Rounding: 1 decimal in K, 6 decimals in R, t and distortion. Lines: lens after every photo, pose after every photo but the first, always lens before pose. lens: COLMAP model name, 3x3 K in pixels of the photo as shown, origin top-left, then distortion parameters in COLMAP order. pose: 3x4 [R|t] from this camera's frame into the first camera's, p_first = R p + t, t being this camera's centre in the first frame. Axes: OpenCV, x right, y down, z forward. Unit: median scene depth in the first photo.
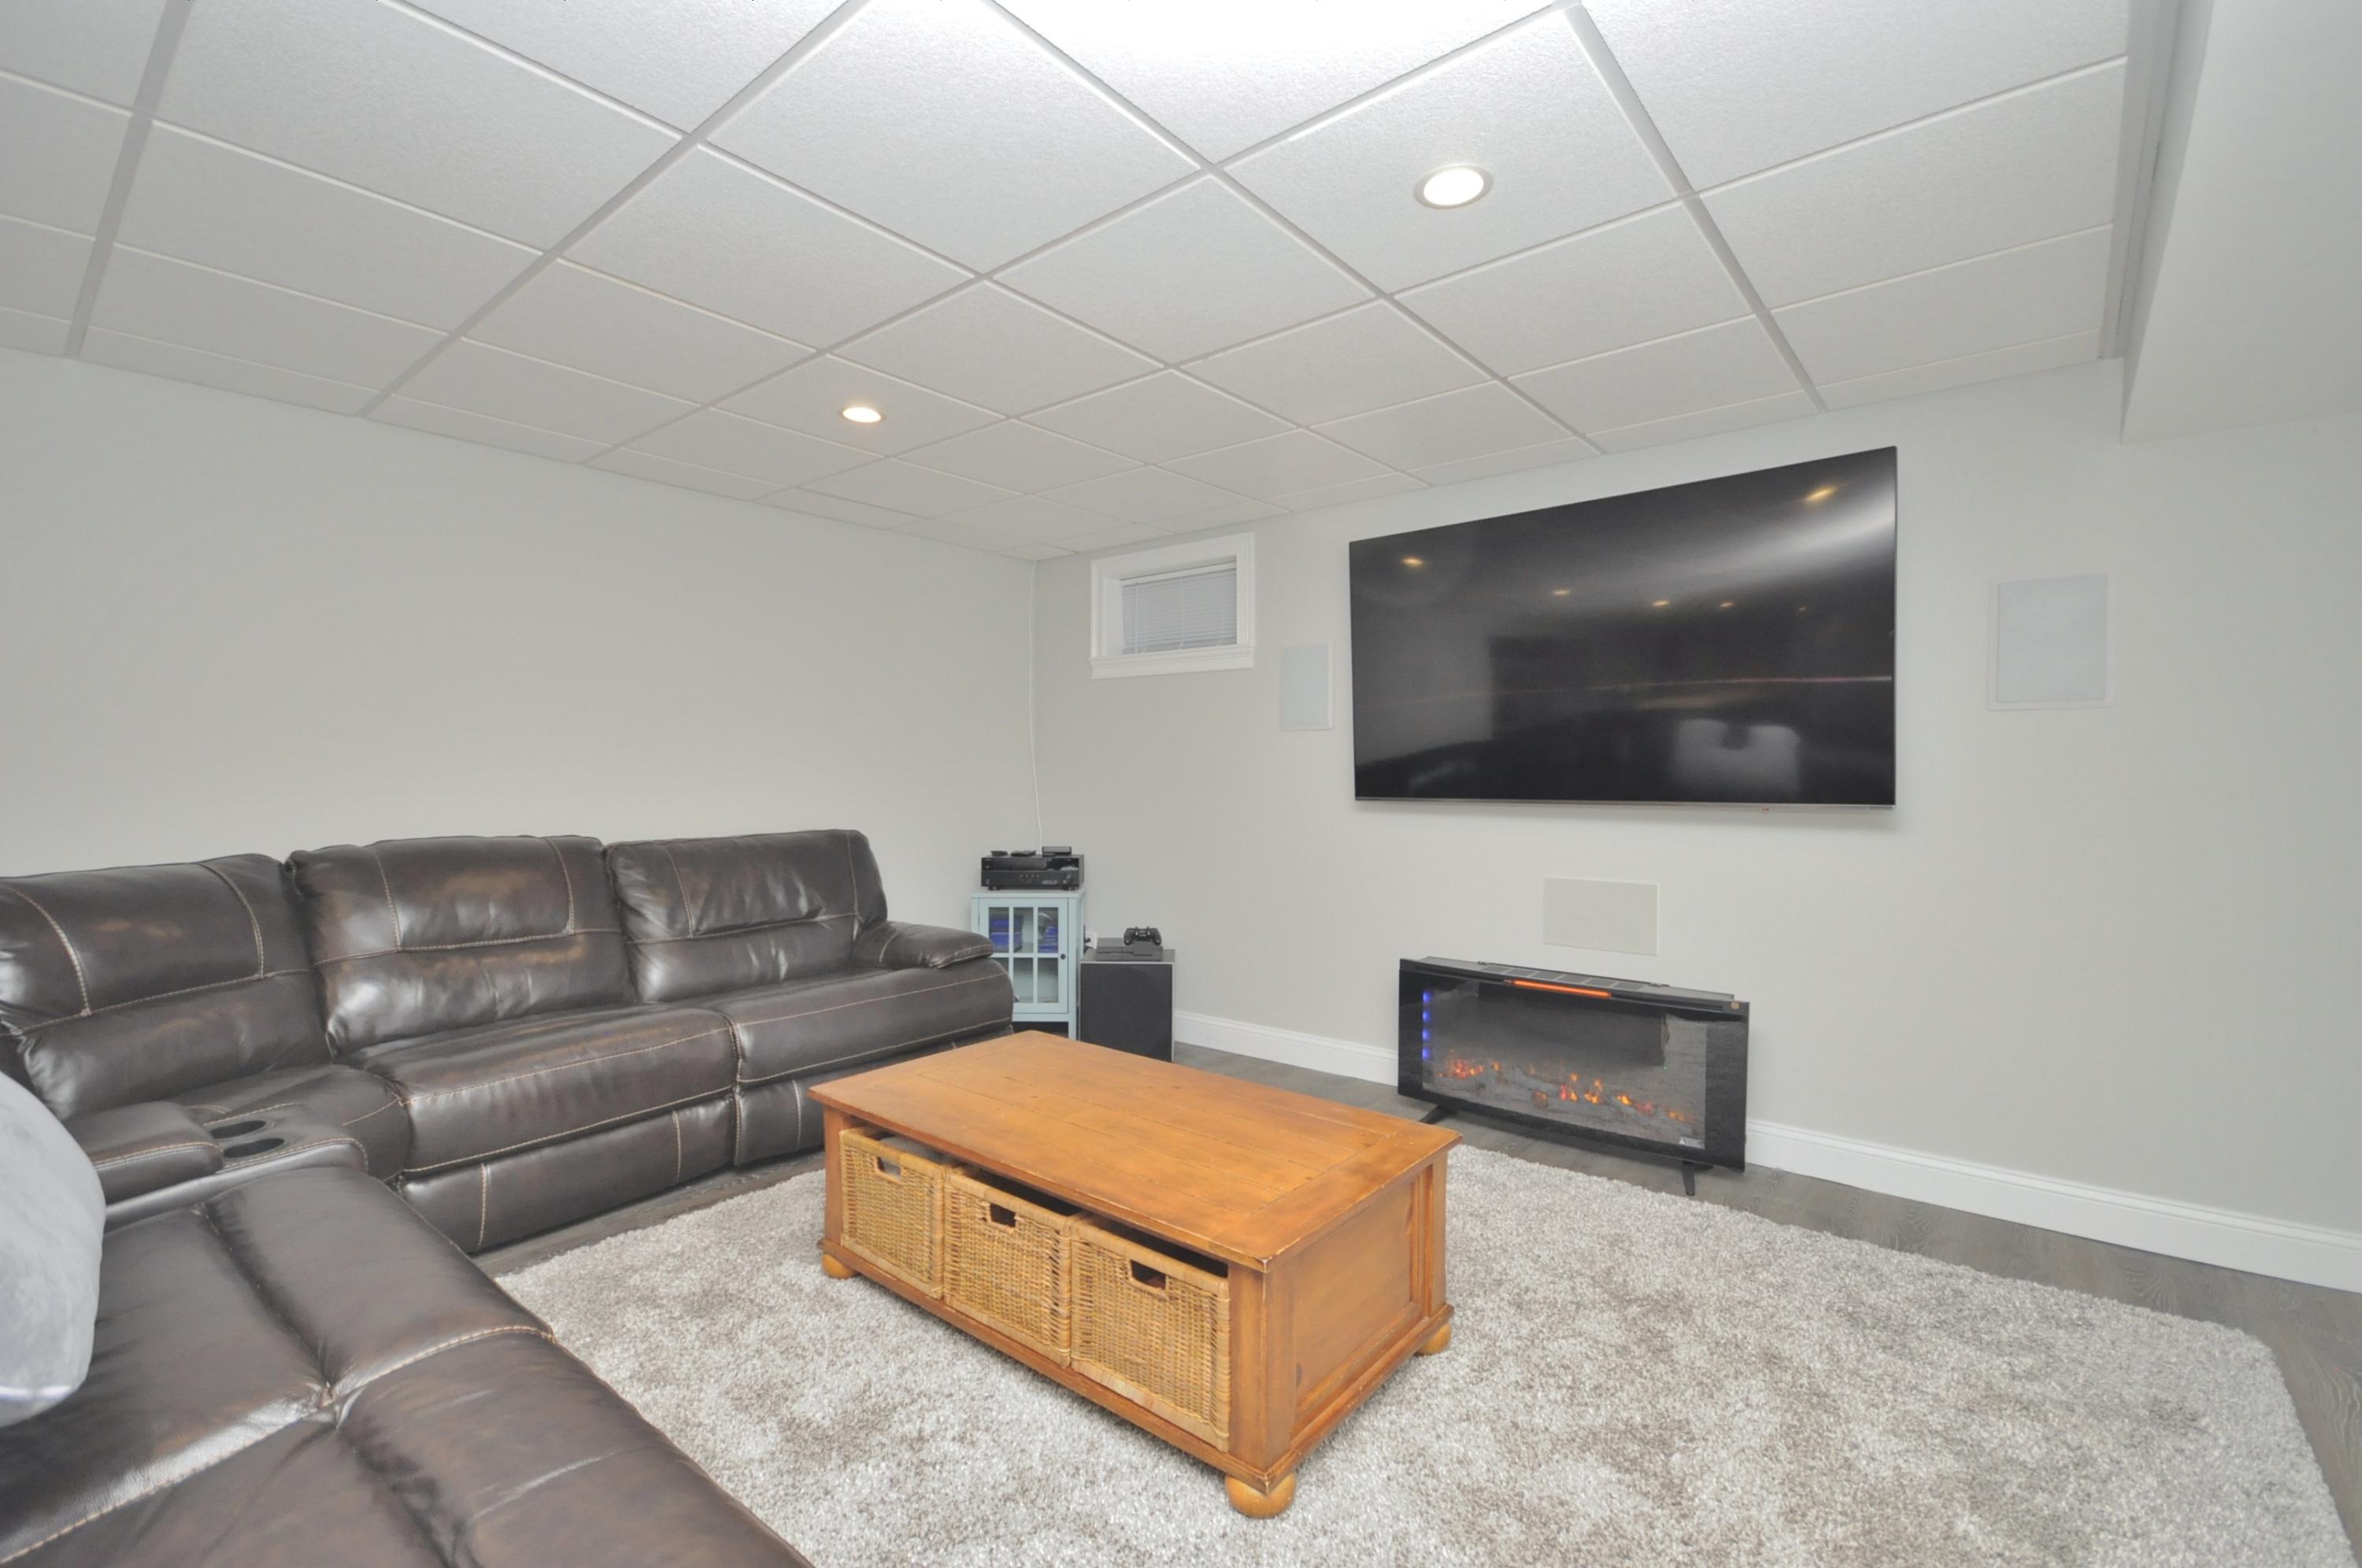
lens RADIAL K [[1034.7, 0, 1178.7], [0, 1034.7, 781.9], [0, 0, 1]] dist [0.013211, -0.012481]
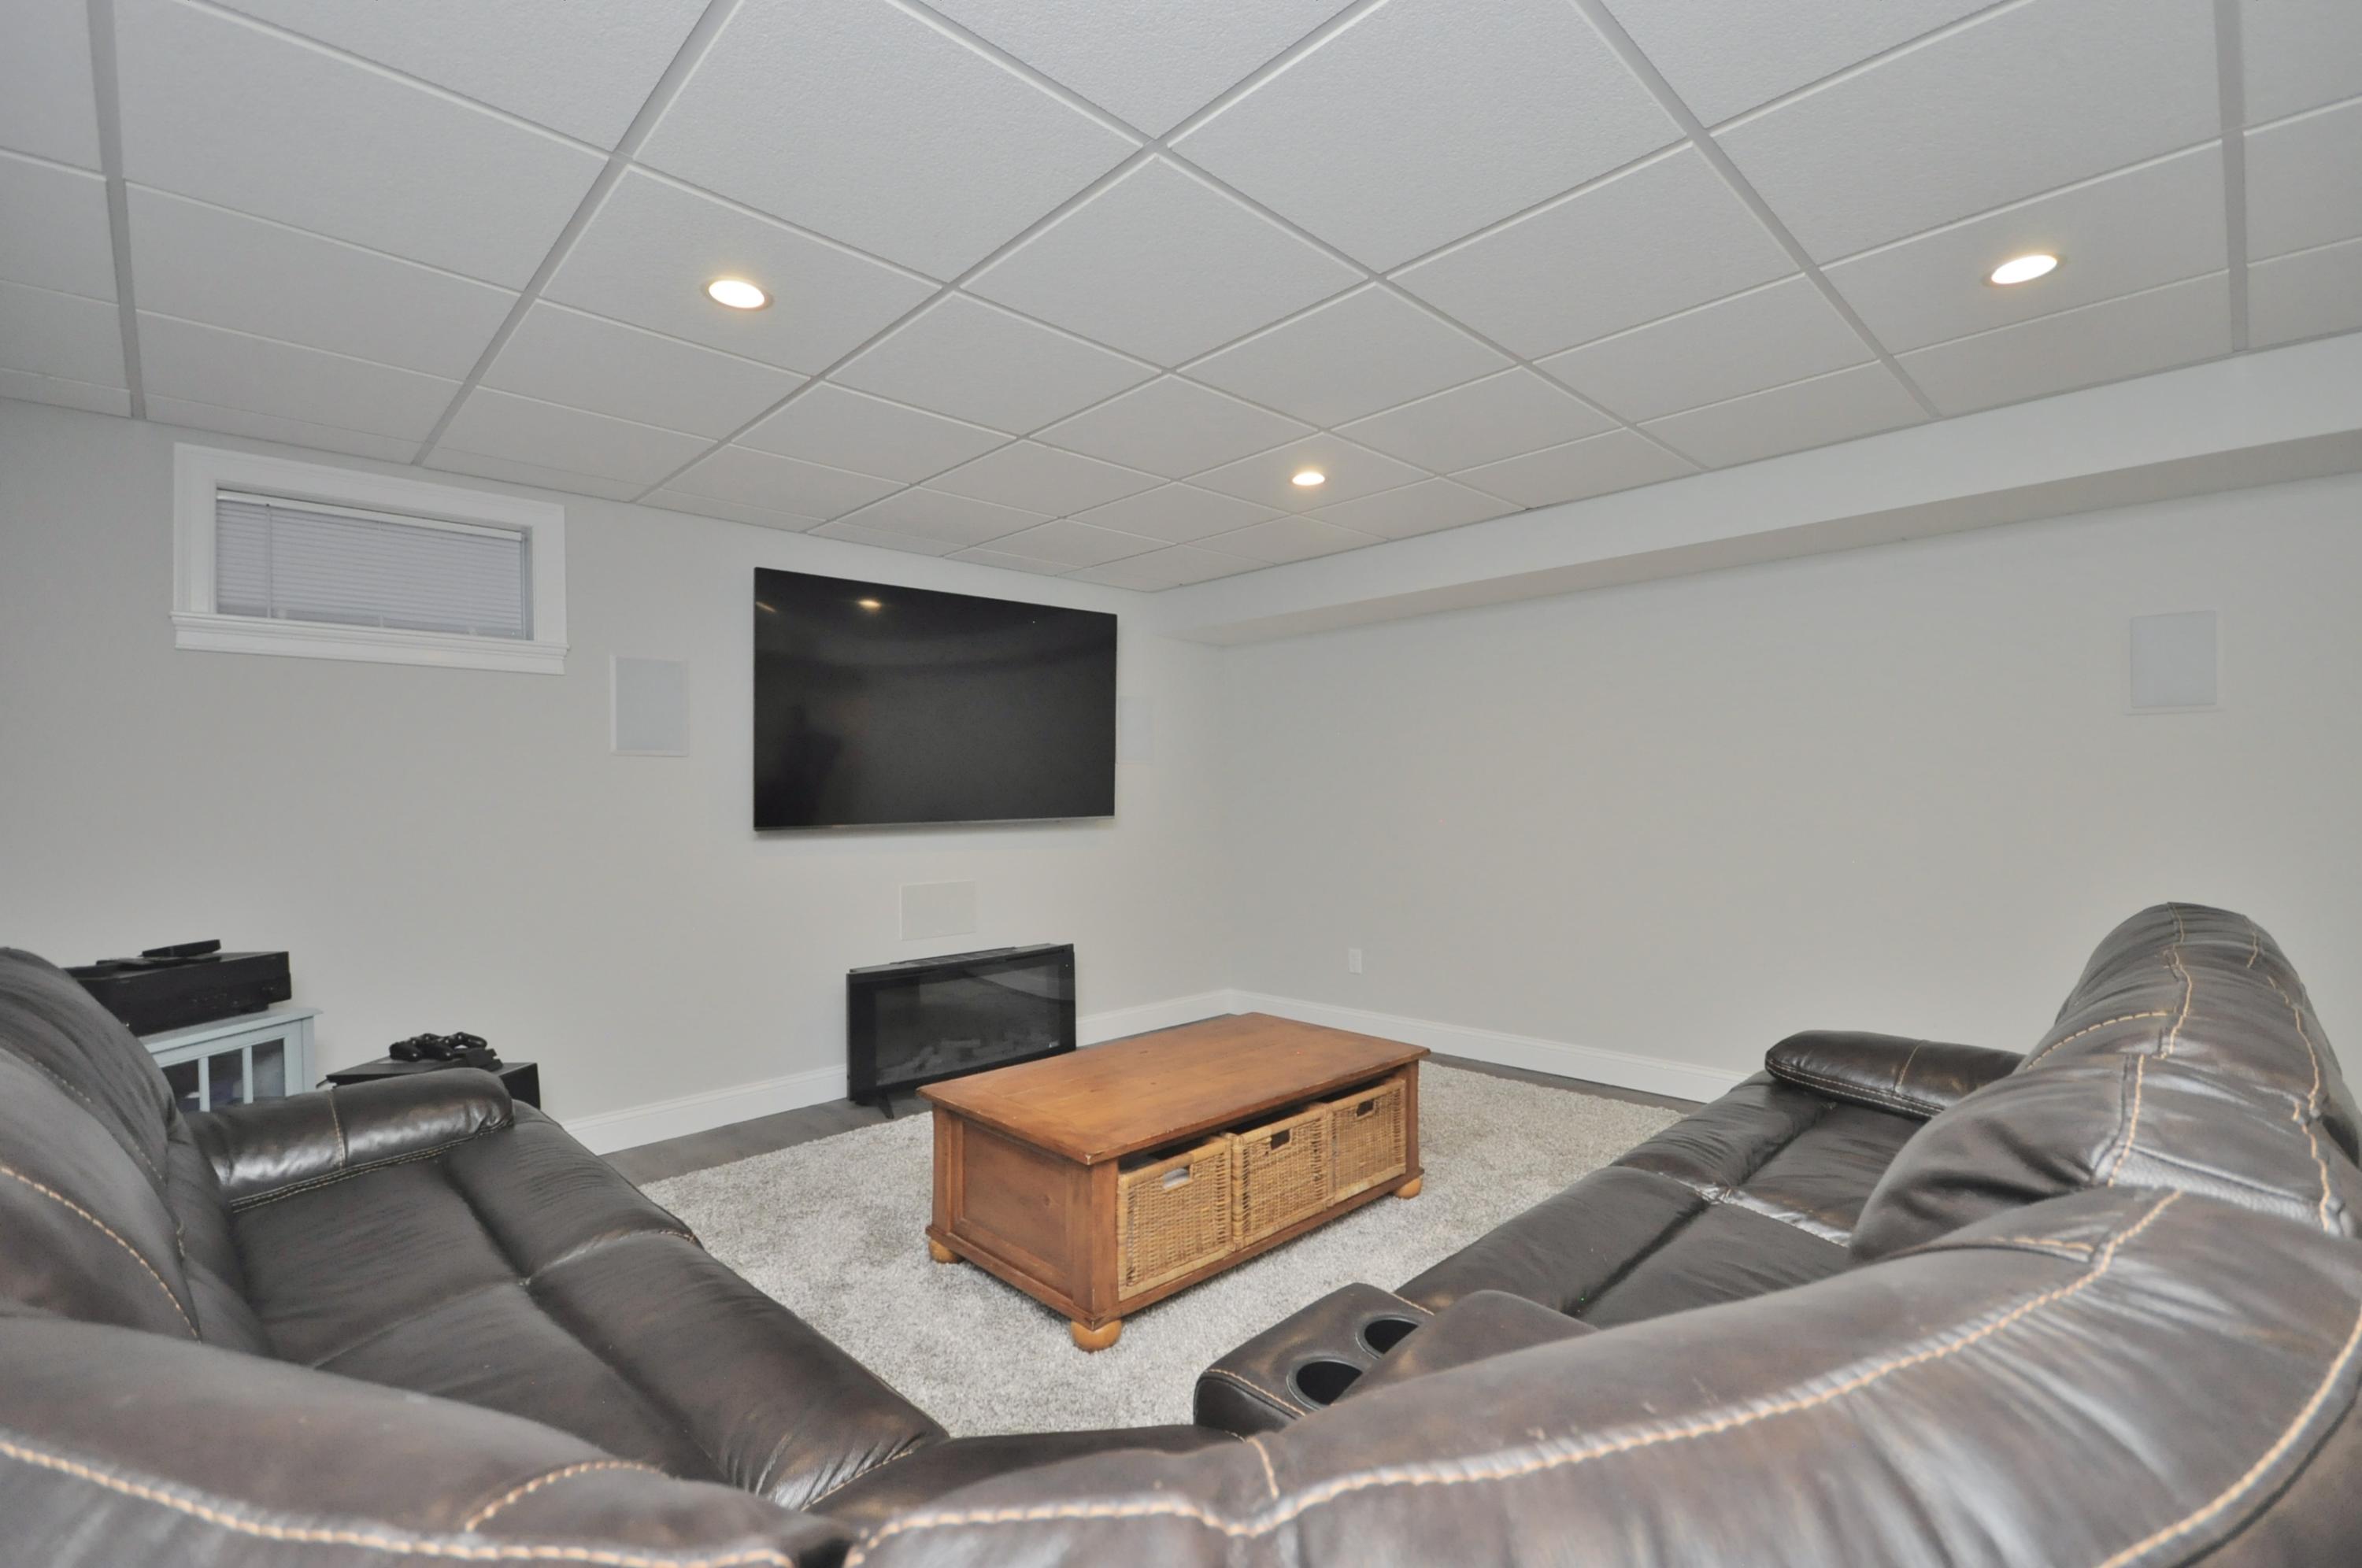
lens RADIAL K [[1034.7, 0, 1181.1], [0, 1034.7, 788.7], [0, 0, 1]] dist [0.013211, -0.012481]
pose [[0.097070, 0.007074, 0.995252, -1.362958], [0.020451, 0.999749, -0.009101, -0.011638], [-0.995067, 0.021237, 0.096901, 0.909623]]
